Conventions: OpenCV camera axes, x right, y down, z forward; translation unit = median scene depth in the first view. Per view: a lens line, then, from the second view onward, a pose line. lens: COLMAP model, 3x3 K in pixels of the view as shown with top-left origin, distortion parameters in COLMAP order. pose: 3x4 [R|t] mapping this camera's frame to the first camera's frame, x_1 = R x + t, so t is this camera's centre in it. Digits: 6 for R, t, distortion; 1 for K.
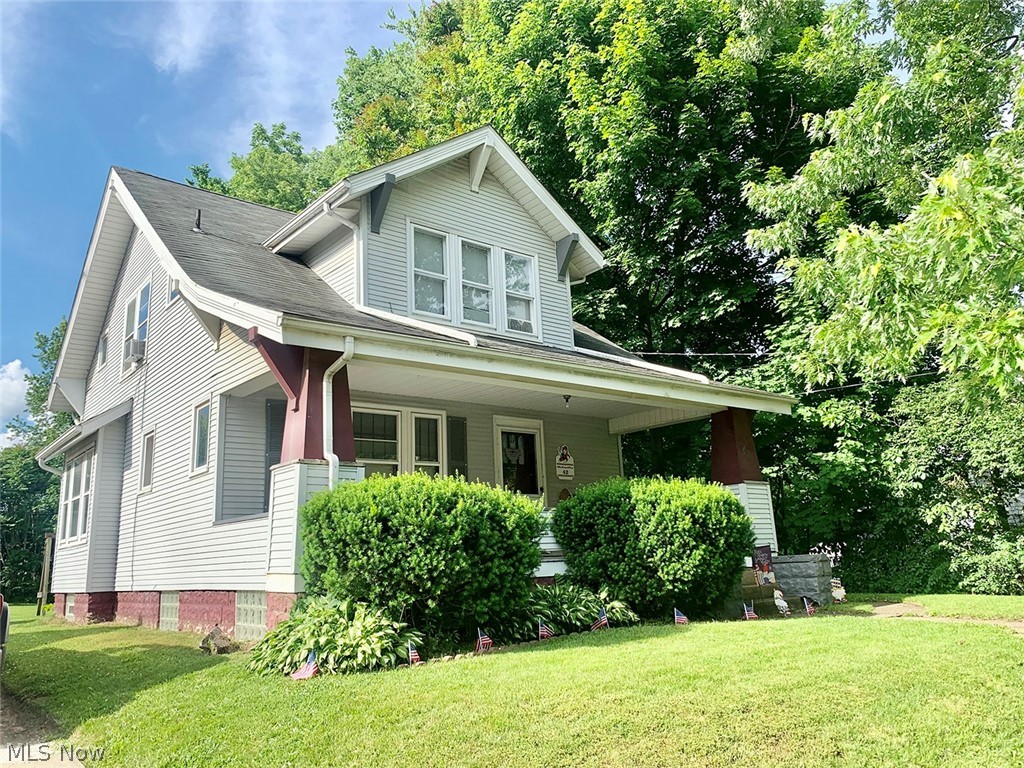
lens RADIAL K [[778.0, 0, 511.6], [0, 778.0, 379.6], [0, 0, 1]] dist [0.052847, -0.001620]
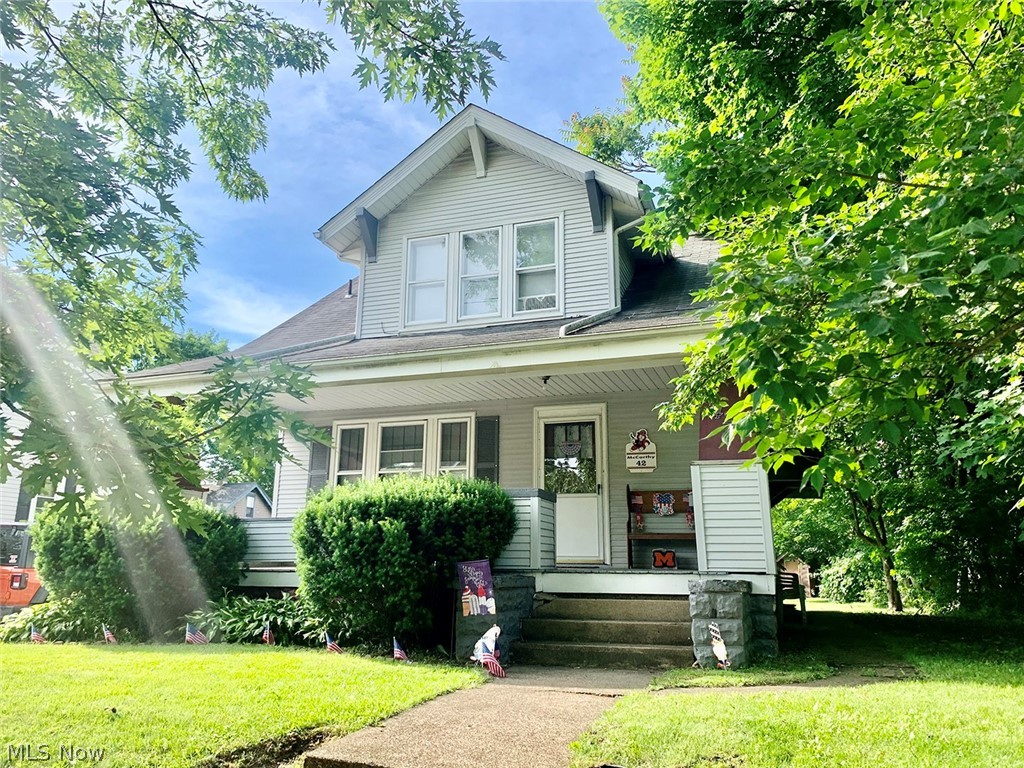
lens RADIAL K [[778.0, 0, 509.2], [0, 778.0, 386.8], [0, 0, 1]] dist [0.052847, -0.001620]
pose [[0.527598, -0.151647, -0.835849, 0.751225], [0.160303, 0.984033, -0.077347, 0.091167], [0.834232, -0.093181, 0.543483, 0.513206]]
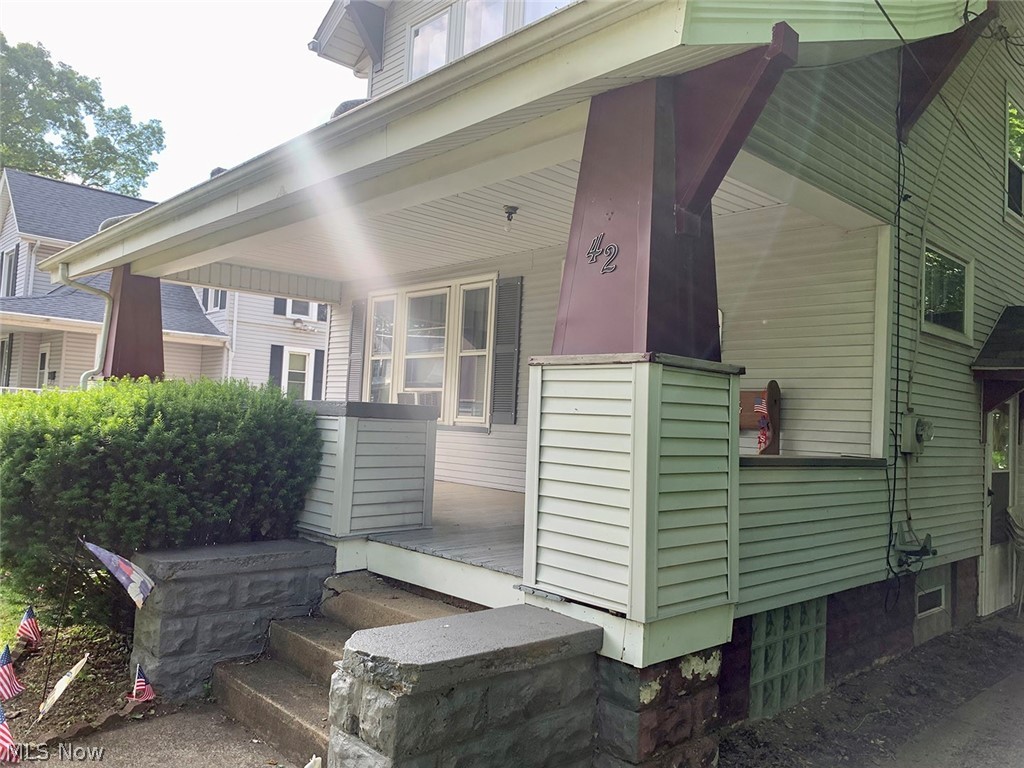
lens RADIAL K [[778.0, 0, 511.4], [0, 778.0, 384.7], [0, 0, 1]] dist [0.052847, -0.001620]
pose [[0.080656, -0.004447, -0.996732, 0.587524], [0.168261, 0.985699, 0.009218, 0.131941], [0.982437, -0.168455, 0.080251, 0.942533]]
